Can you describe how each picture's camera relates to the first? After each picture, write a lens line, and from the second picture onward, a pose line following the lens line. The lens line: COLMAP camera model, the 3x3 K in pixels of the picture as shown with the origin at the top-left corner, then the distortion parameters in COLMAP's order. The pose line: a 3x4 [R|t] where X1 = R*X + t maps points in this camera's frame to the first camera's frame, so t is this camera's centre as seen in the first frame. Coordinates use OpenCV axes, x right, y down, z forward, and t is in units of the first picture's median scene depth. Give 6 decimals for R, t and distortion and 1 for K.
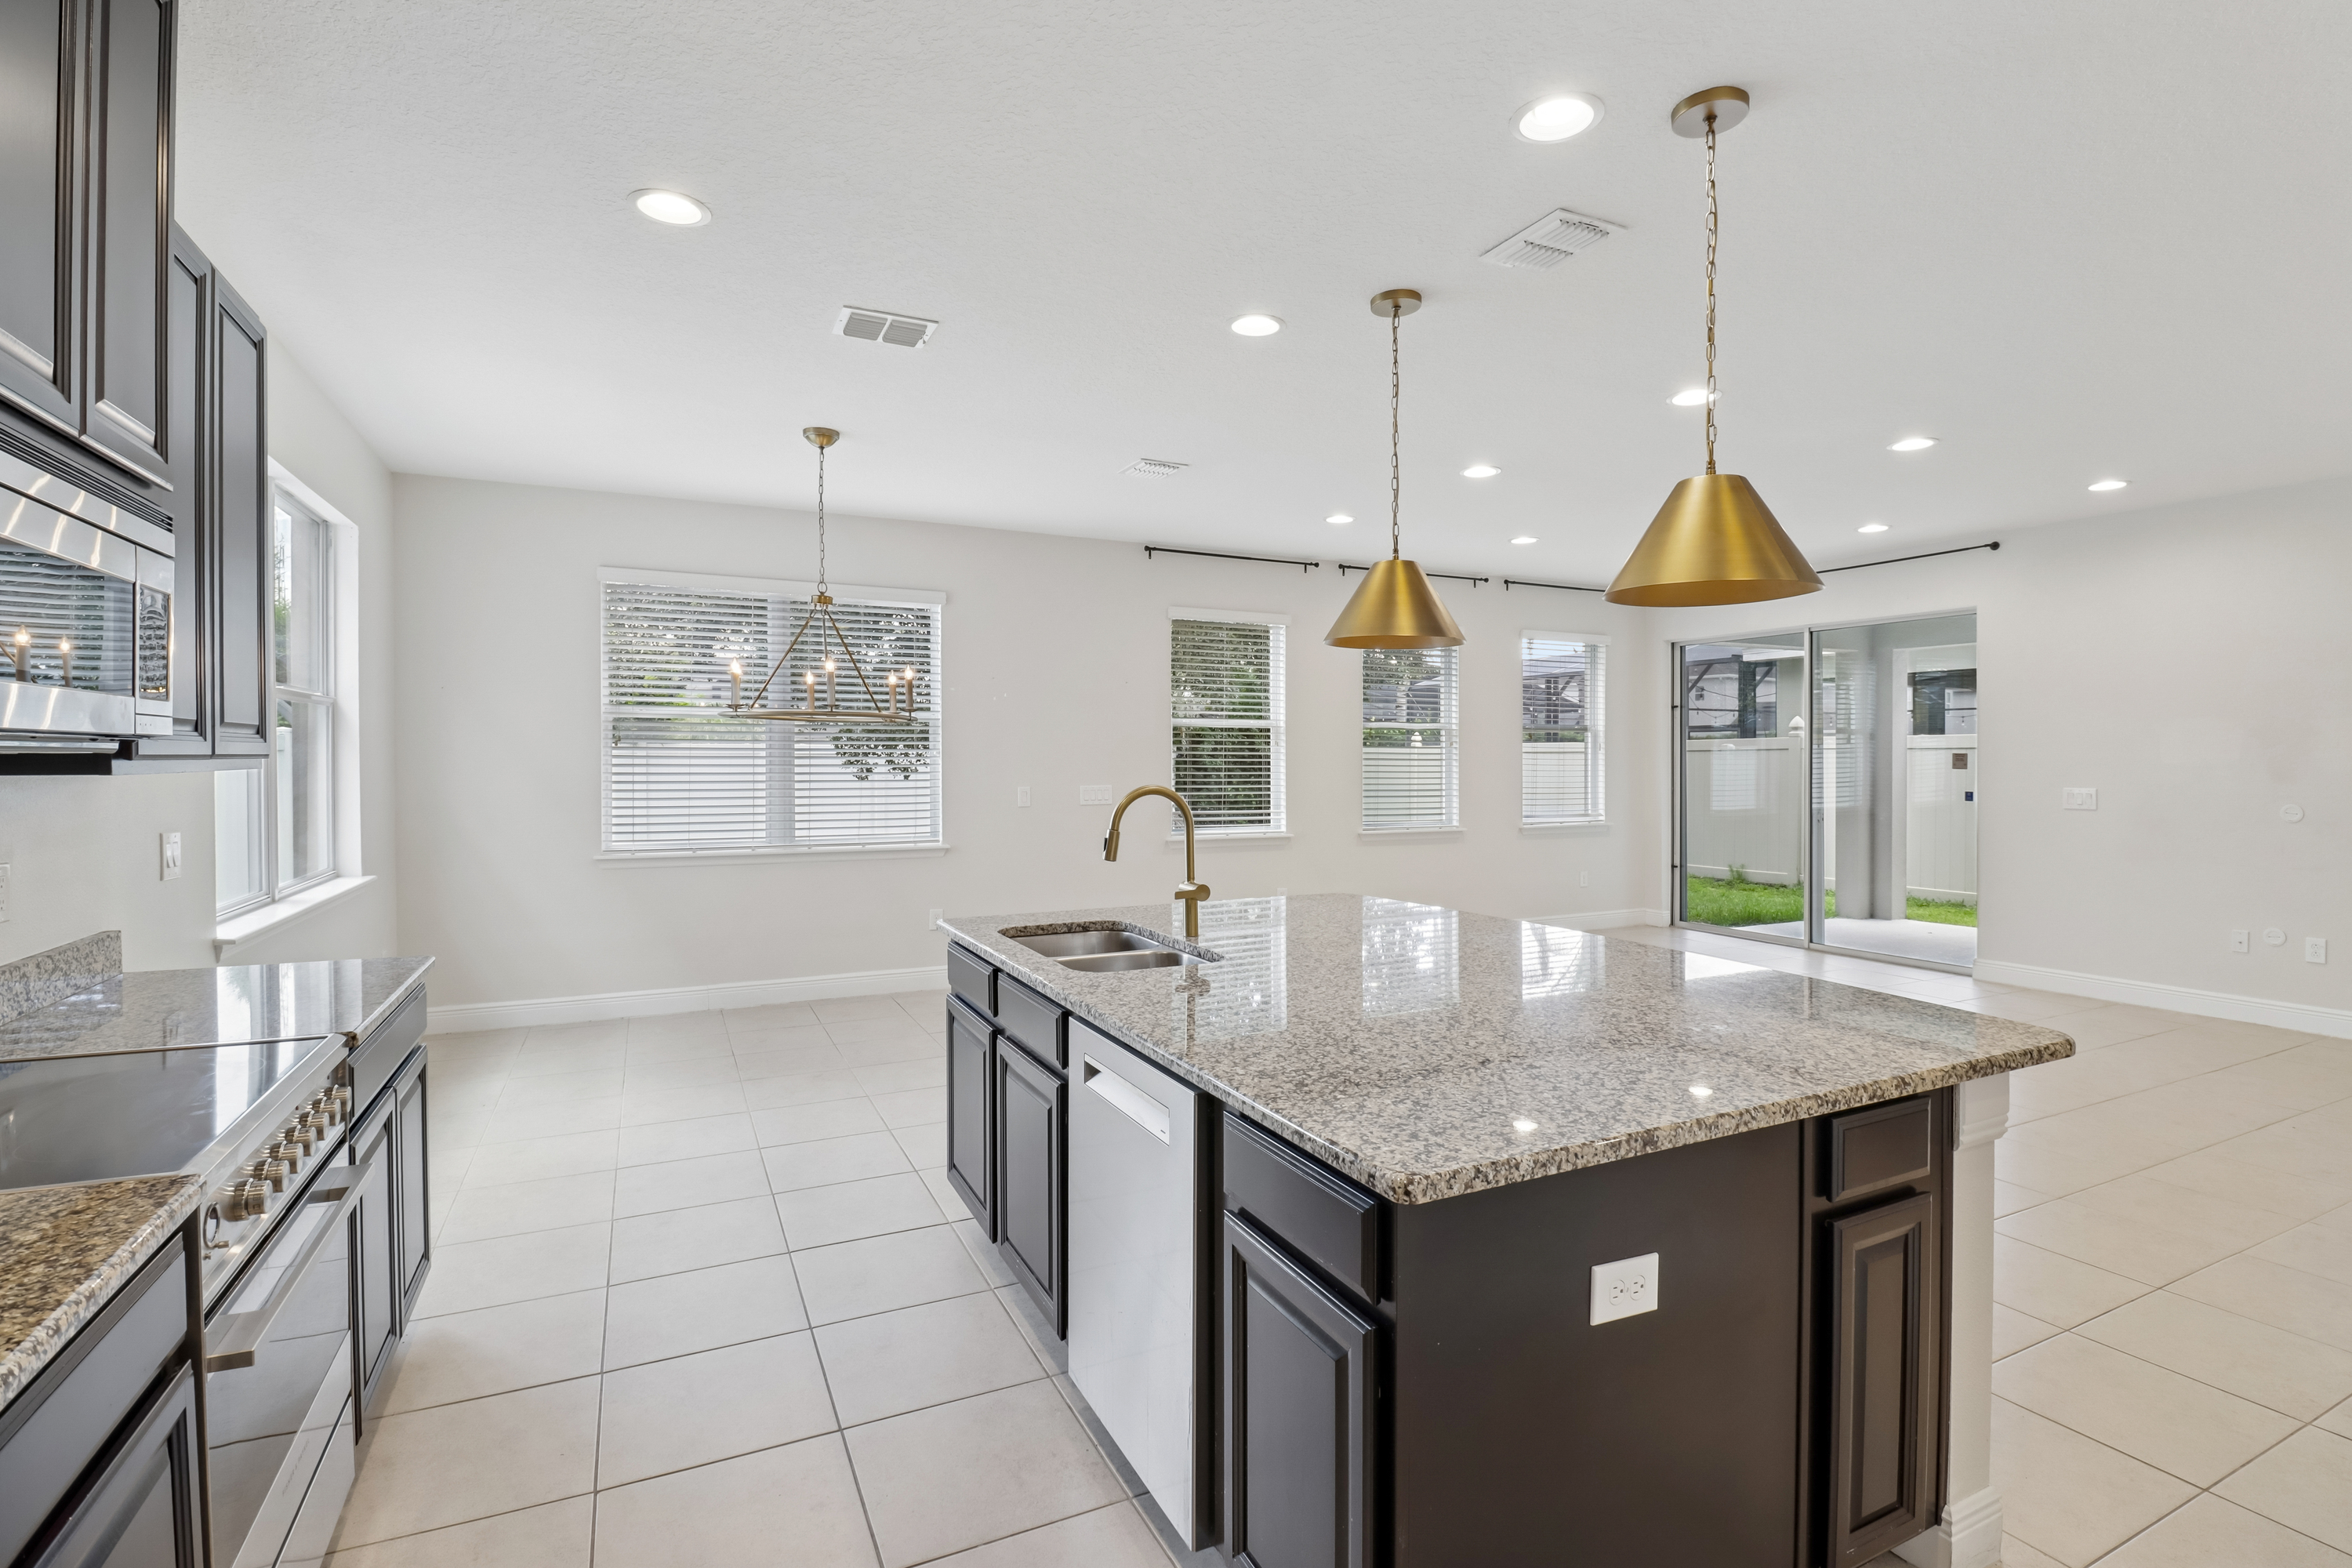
lens RADIAL K [[1090.5, 0, 1189.2], [0, 1090.5, 787.2], [0, 0, 1]] dist [0.002959, -0.009483]
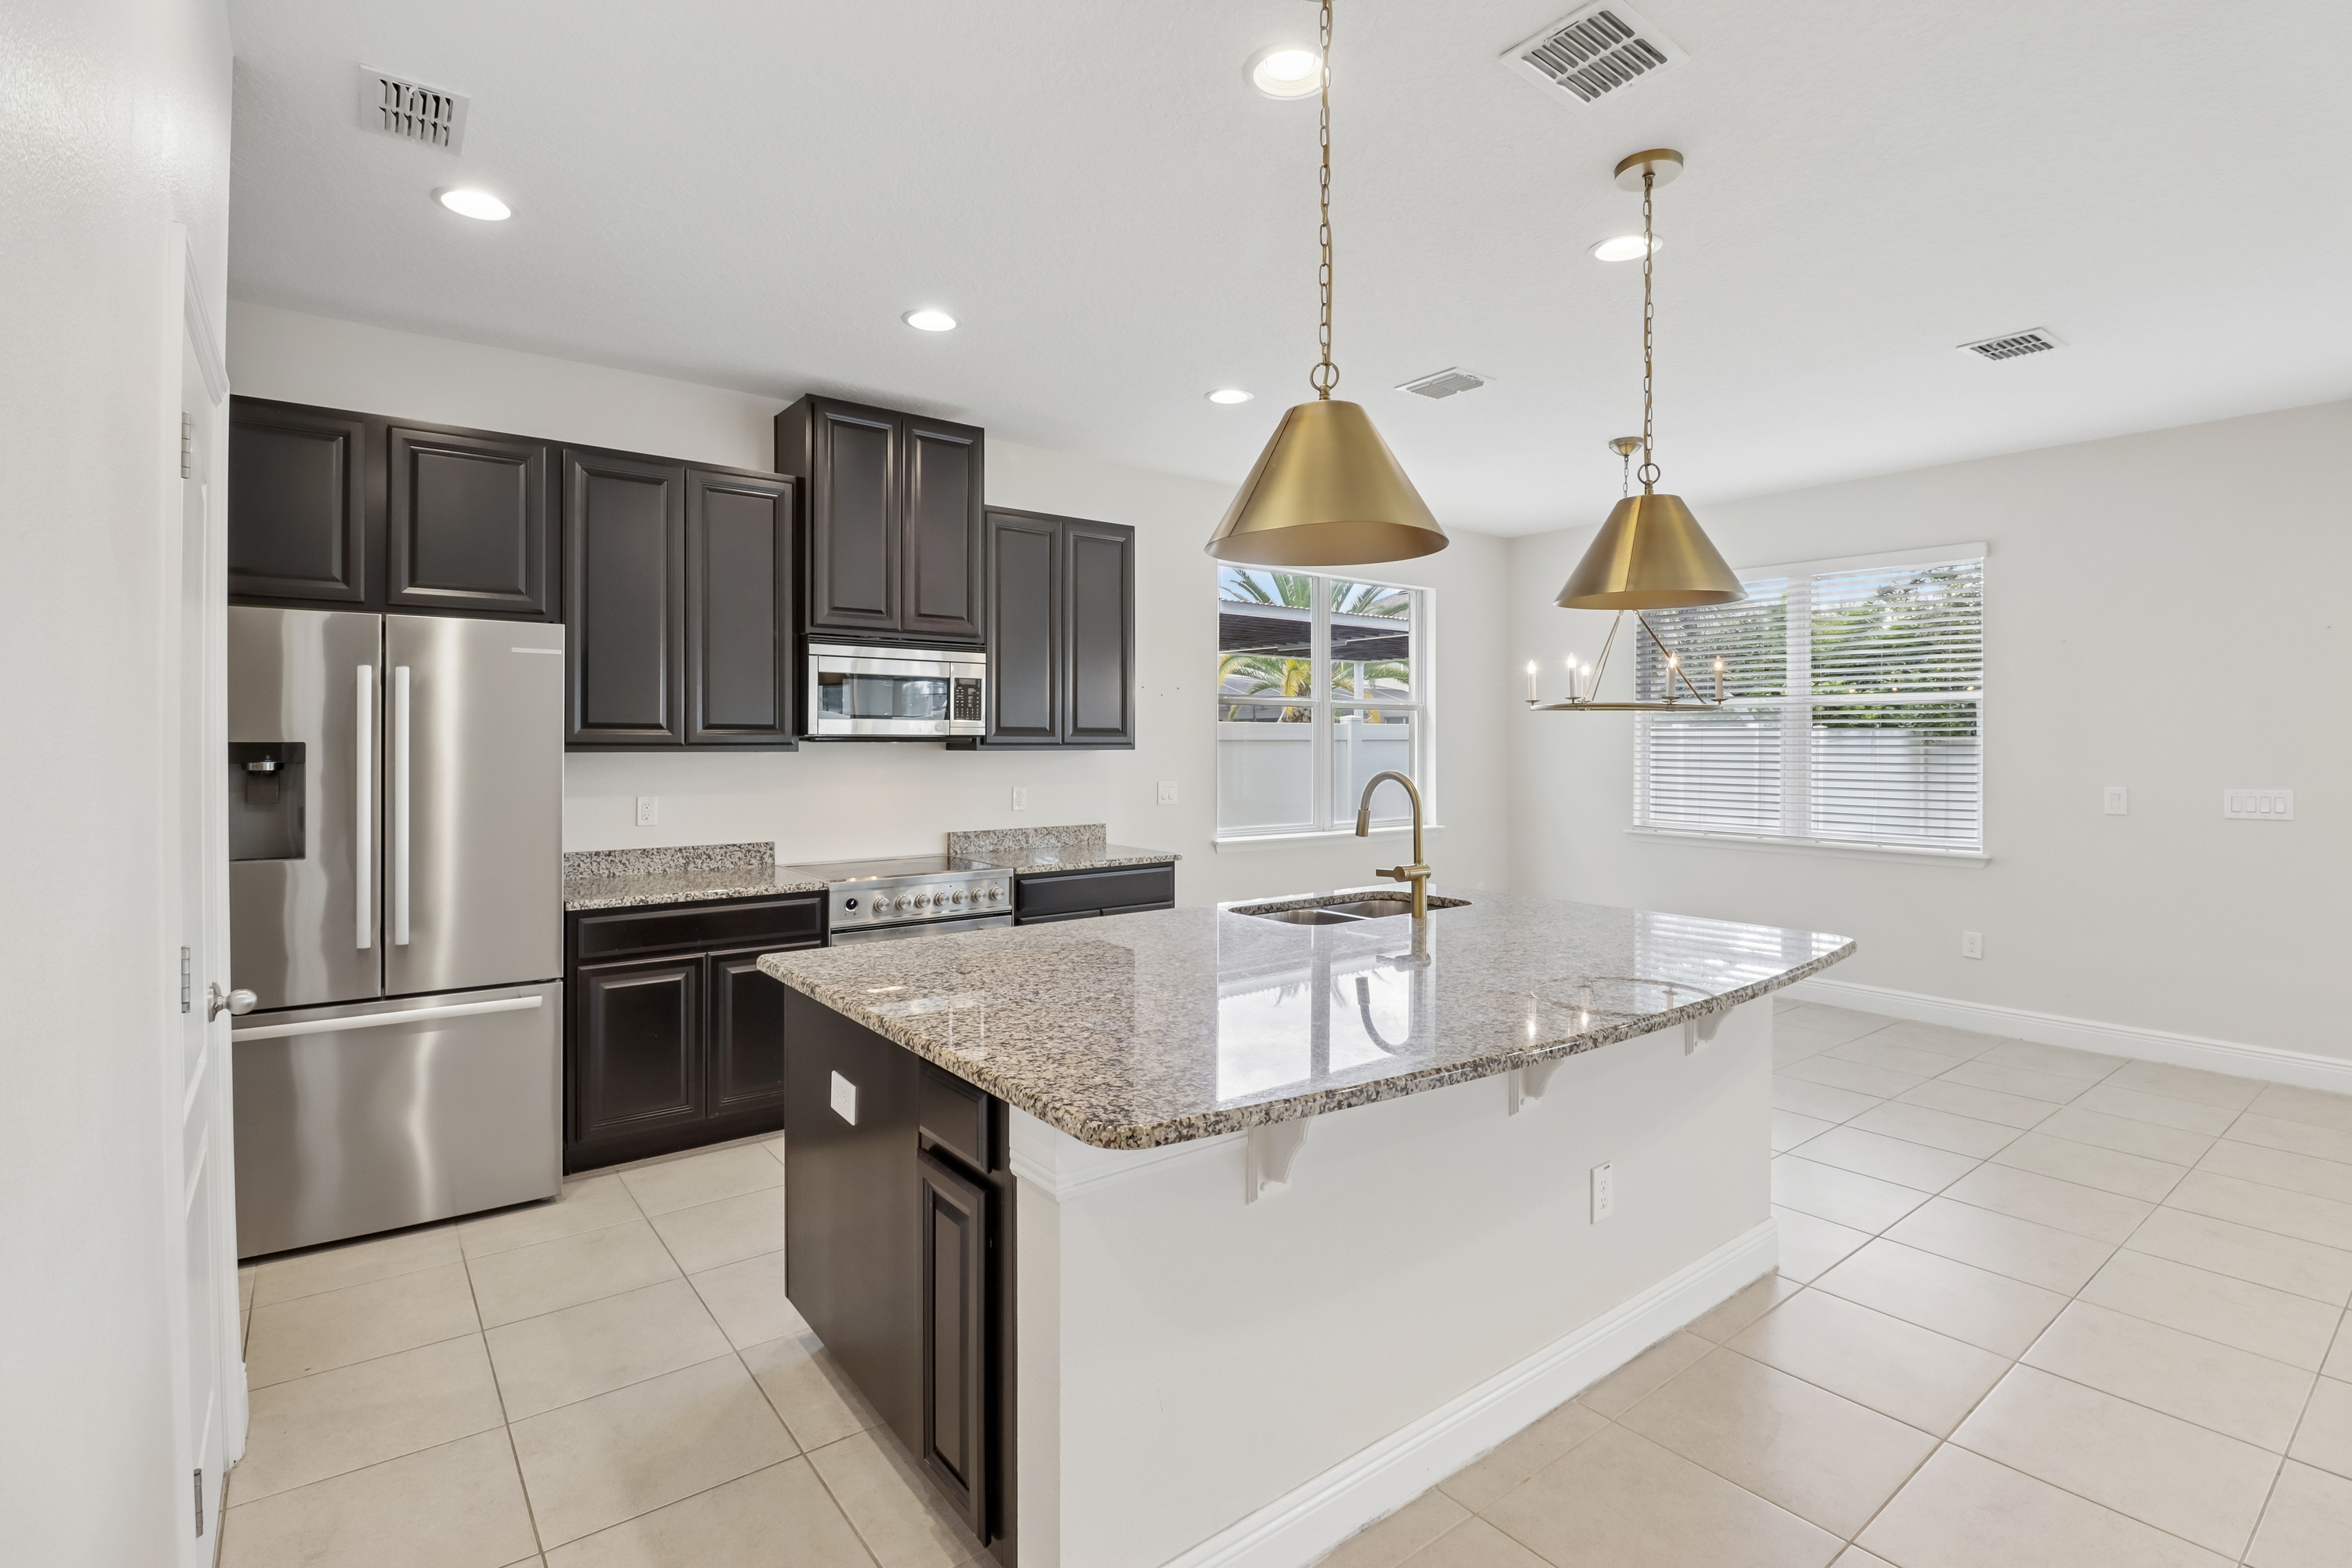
lens RADIAL K [[1090.5, 0, 1166.7], [0, 1090.5, 748.8], [0, 0, 1]] dist [0.002959, -0.009483]
pose [[0.176213, 0.003422, -0.984346, 0.487399], [-0.026679, 0.999643, -0.001301, -0.007543], [0.983990, 0.026491, 0.176242, 0.298492]]
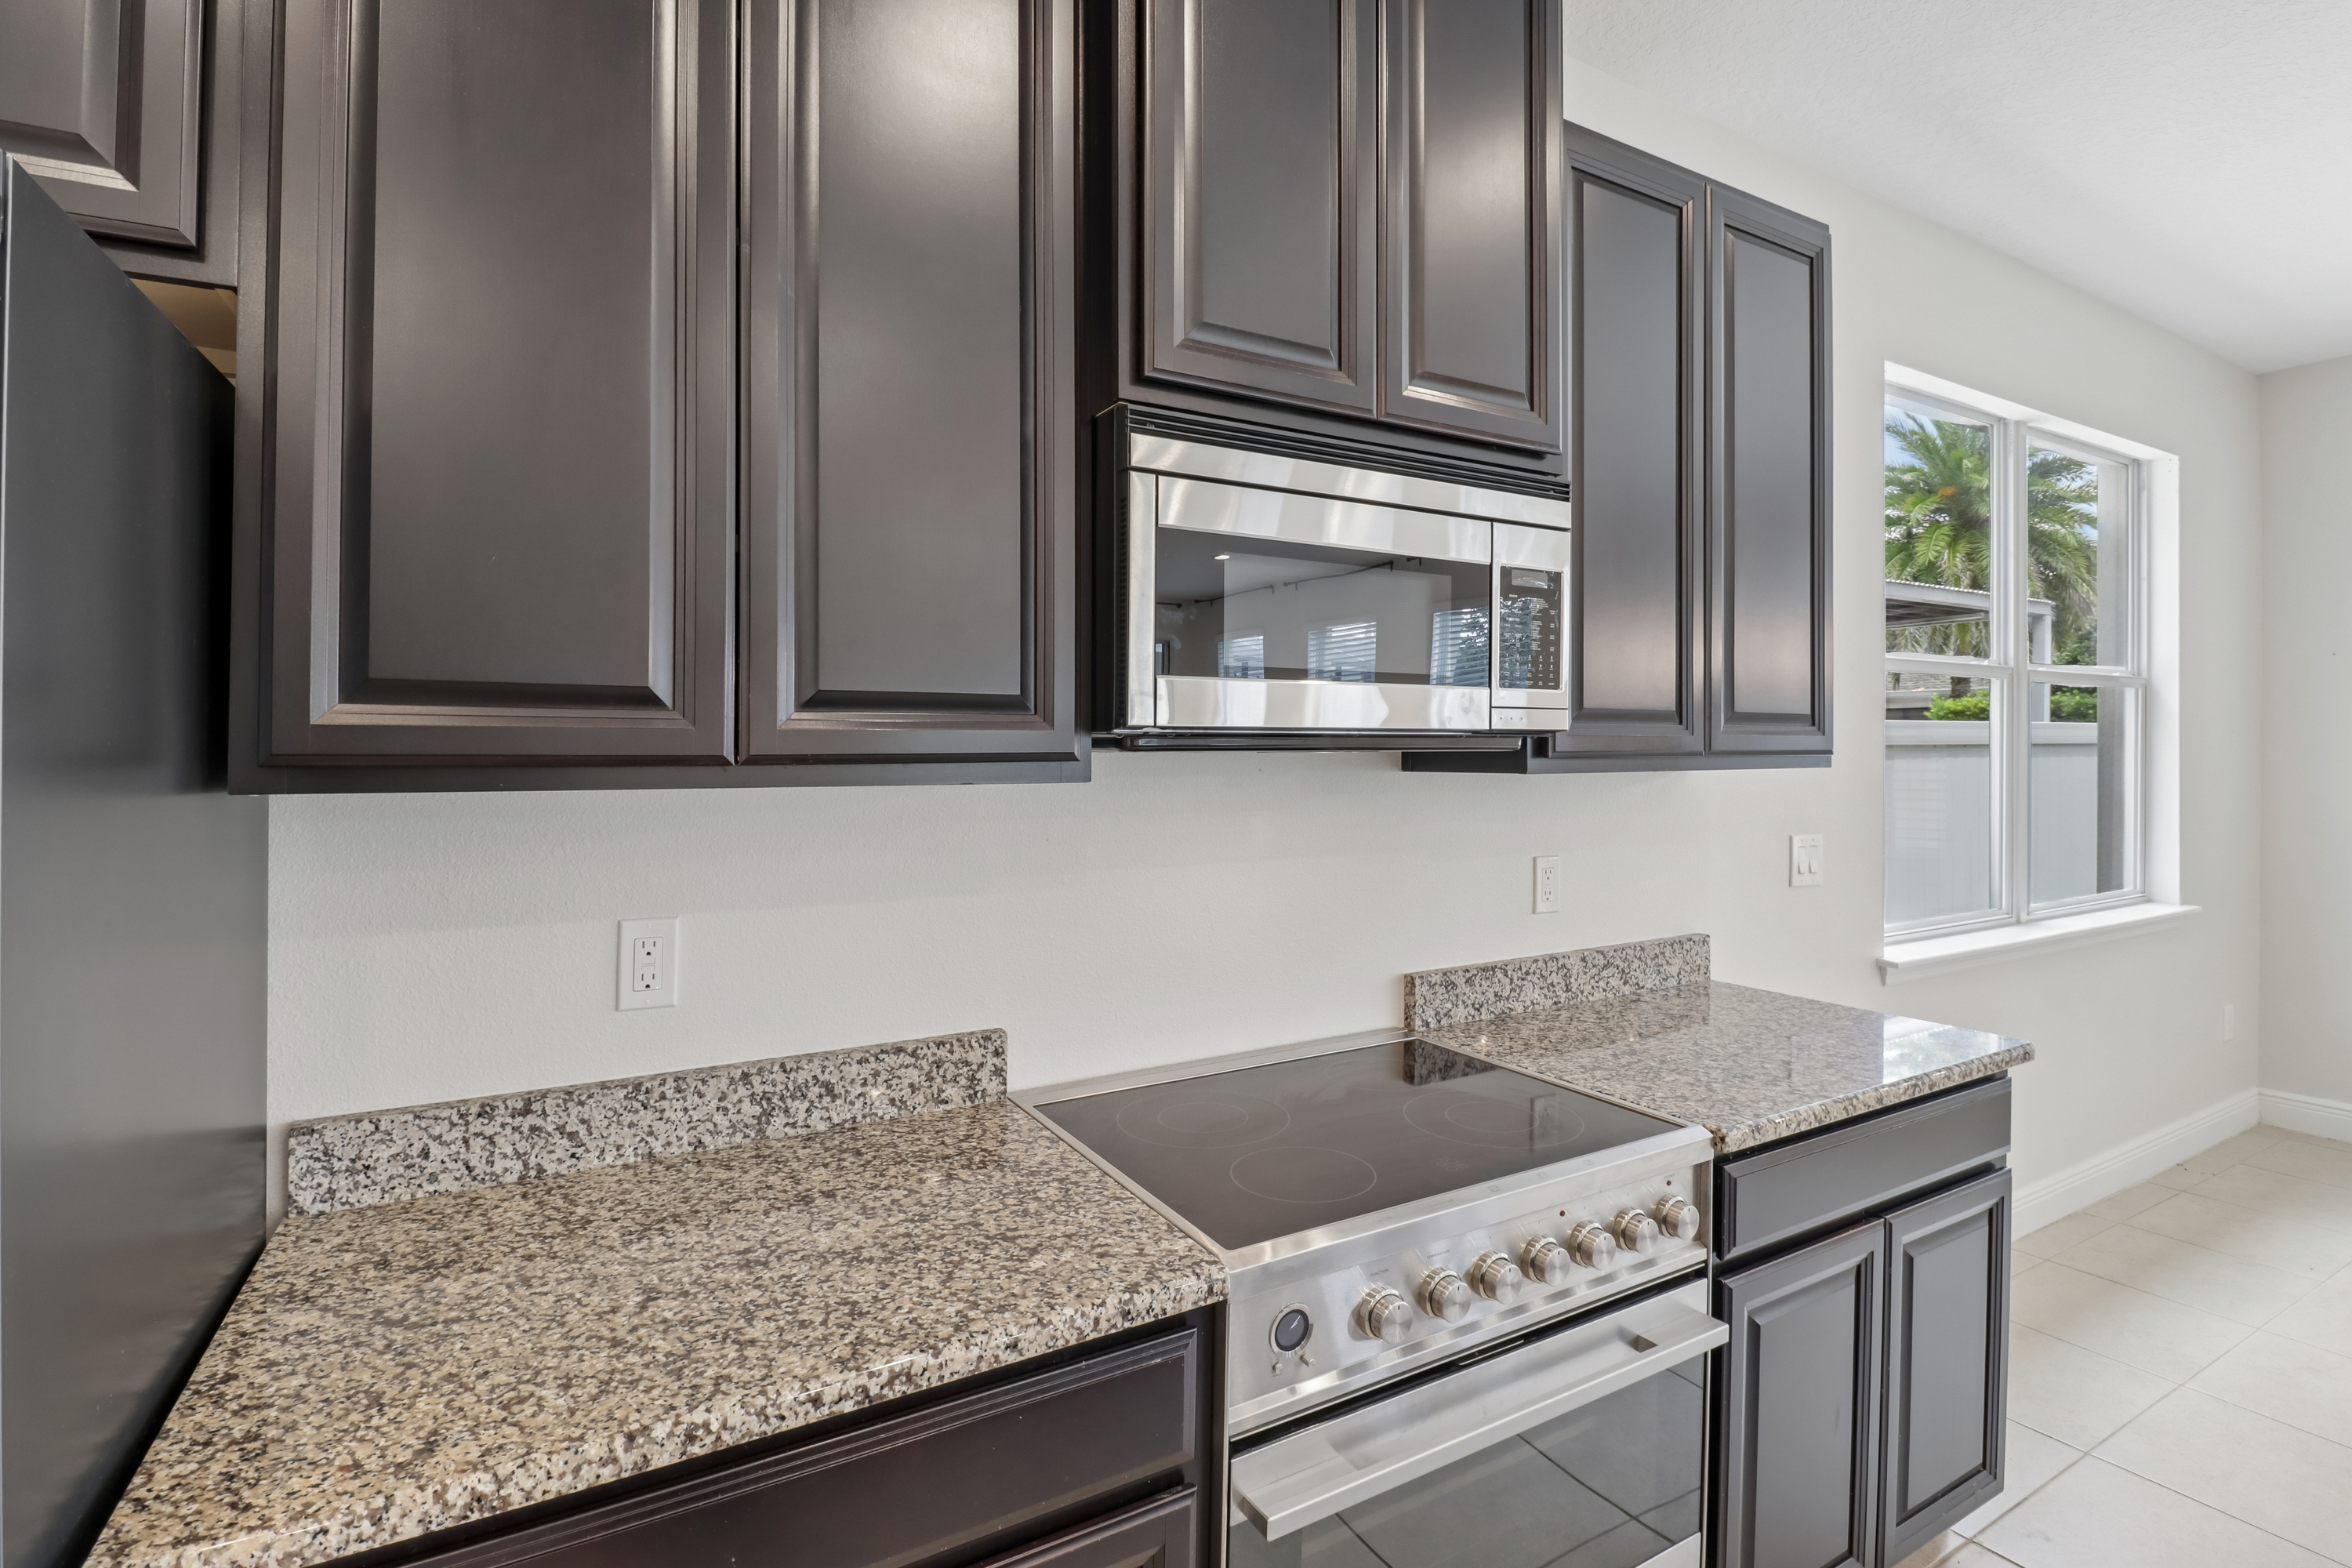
lens RADIAL K [[1090.5, 0, 1166.9], [0, 1090.5, 743.2], [0, 0, 1]] dist [0.002959, -0.009483]
pose [[0.043573, -0.011910, -0.998979, -0.019311], [-0.021519, 0.999686, -0.012857, -0.005657], [0.998818, 0.022057, 0.043303, 0.194734]]
